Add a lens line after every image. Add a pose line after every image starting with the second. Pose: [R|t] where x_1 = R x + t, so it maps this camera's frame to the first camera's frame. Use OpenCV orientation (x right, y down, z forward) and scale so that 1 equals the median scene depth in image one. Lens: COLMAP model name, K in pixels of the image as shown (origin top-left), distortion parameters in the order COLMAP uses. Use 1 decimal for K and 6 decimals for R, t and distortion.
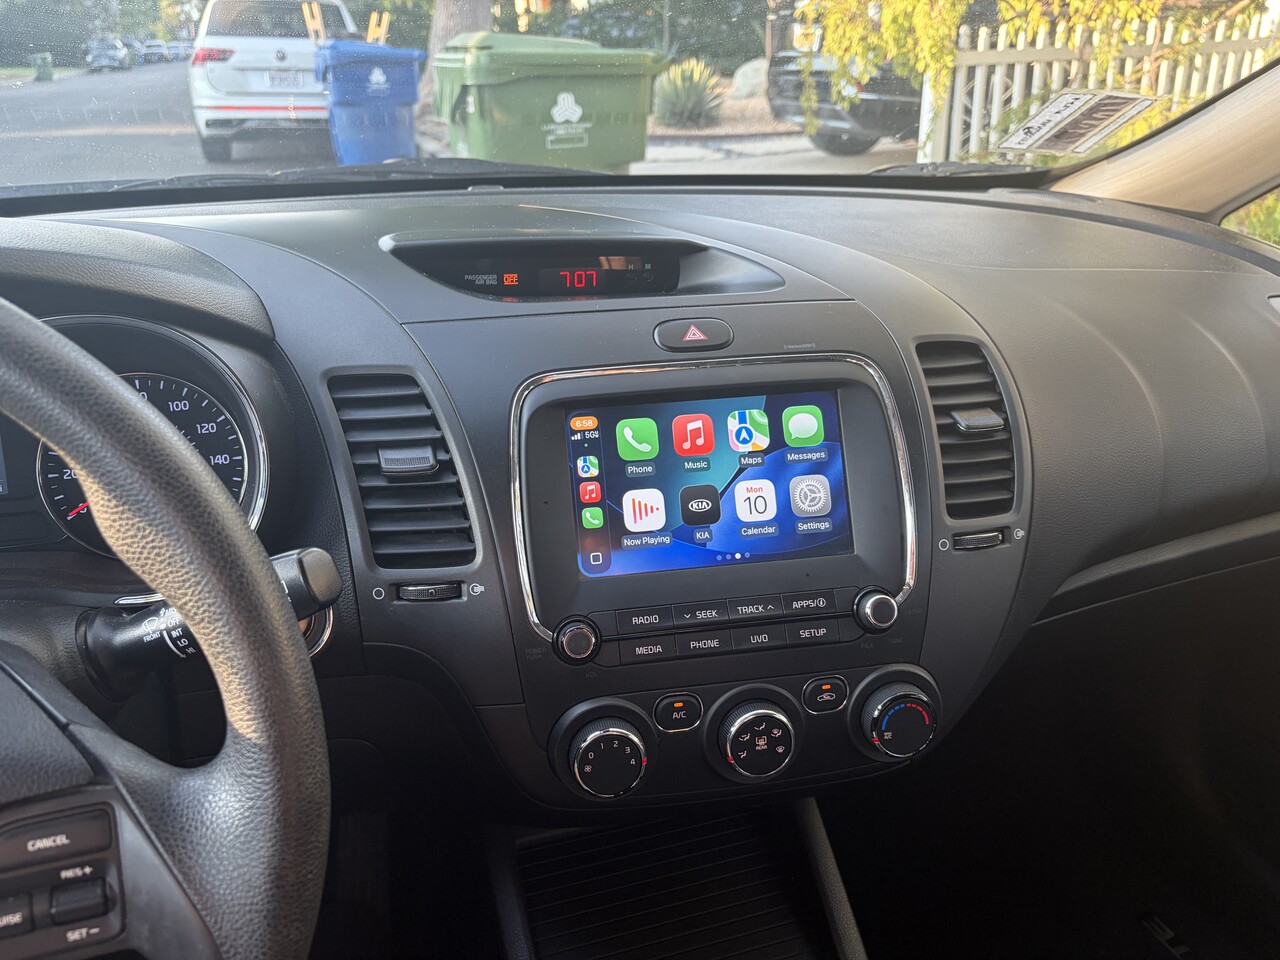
lens RADIAL K [[961.2, 0, 638.9], [0, 961.2, 478.7], [0, 0, 1]] dist [-0.039695, -0.006104]
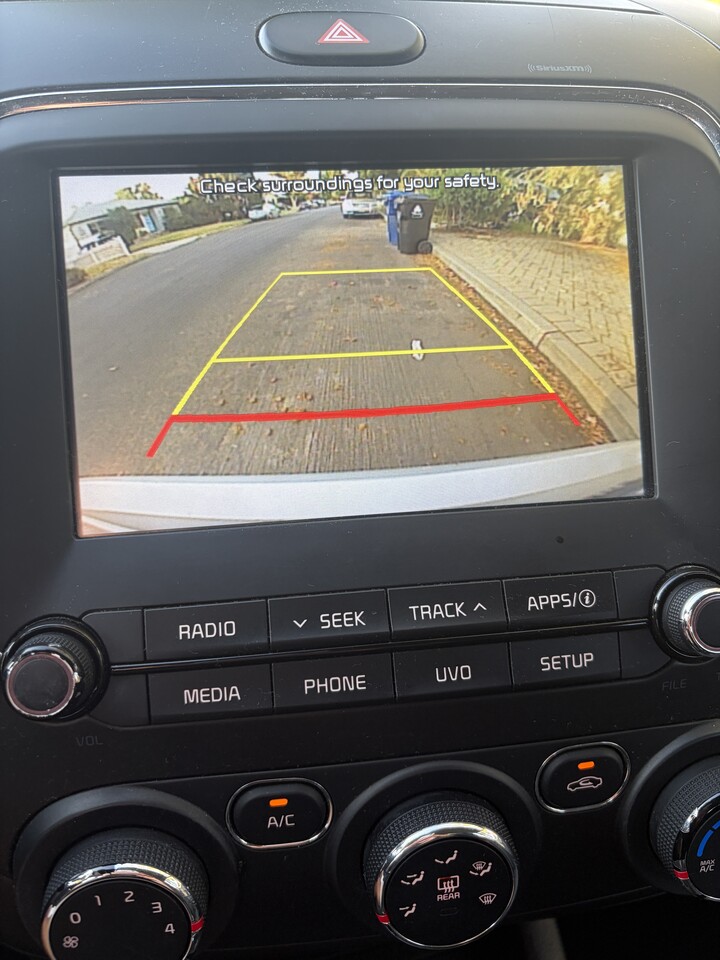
lens RADIAL K [[720.9, 0, 357.9], [0, 720.9, 480.0], [0, 0, 1]] dist [-0.039695, -0.006104]
pose [[0.998926, 0.028777, -0.036323, 0.089122], [-0.025460, 0.995733, 0.088695, 0.042270], [0.038720, -0.087675, 0.995396, 0.658305]]
